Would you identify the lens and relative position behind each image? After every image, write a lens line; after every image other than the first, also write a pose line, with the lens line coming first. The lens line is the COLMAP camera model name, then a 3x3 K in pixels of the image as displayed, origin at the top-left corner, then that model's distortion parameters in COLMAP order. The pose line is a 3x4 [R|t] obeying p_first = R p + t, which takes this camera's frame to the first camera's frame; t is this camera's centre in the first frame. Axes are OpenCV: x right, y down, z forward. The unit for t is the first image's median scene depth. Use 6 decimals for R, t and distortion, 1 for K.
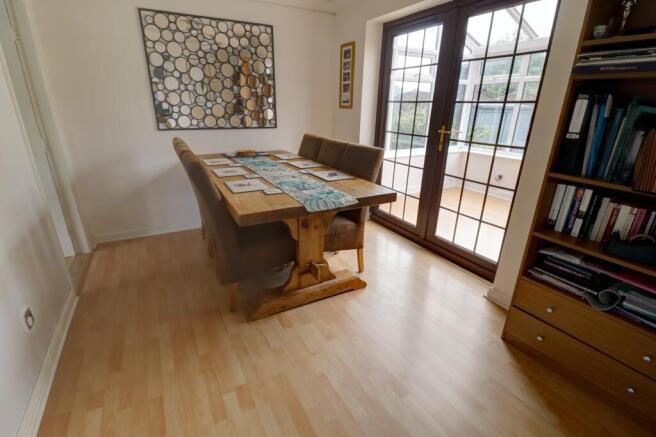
lens RADIAL K [[305.6, 0, 326.2], [0, 305.6, 223.3], [0, 0, 1]] dist [-0.001417, -0.014560]
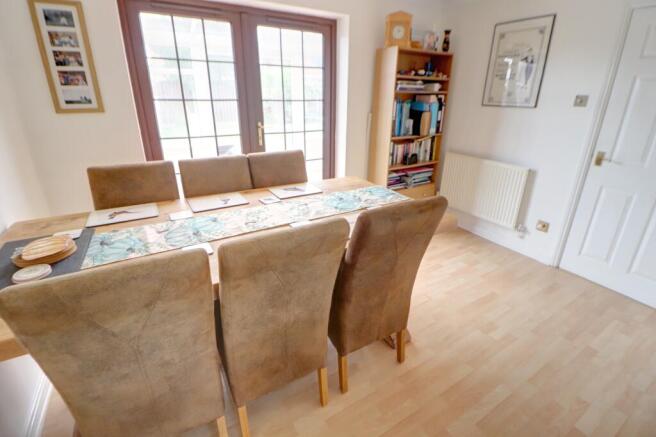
lens RADIAL K [[302.3, 0, 330.0], [0, 302.3, 205.6], [0, 0, 1]] dist [-0.002201, -0.013932]
pose [[-0.032363, -0.361985, 0.931622, -1.059430], [0.345053, 0.870754, 0.350322, -0.508644], [-0.938025, 0.332797, 0.096724, 1.102523]]
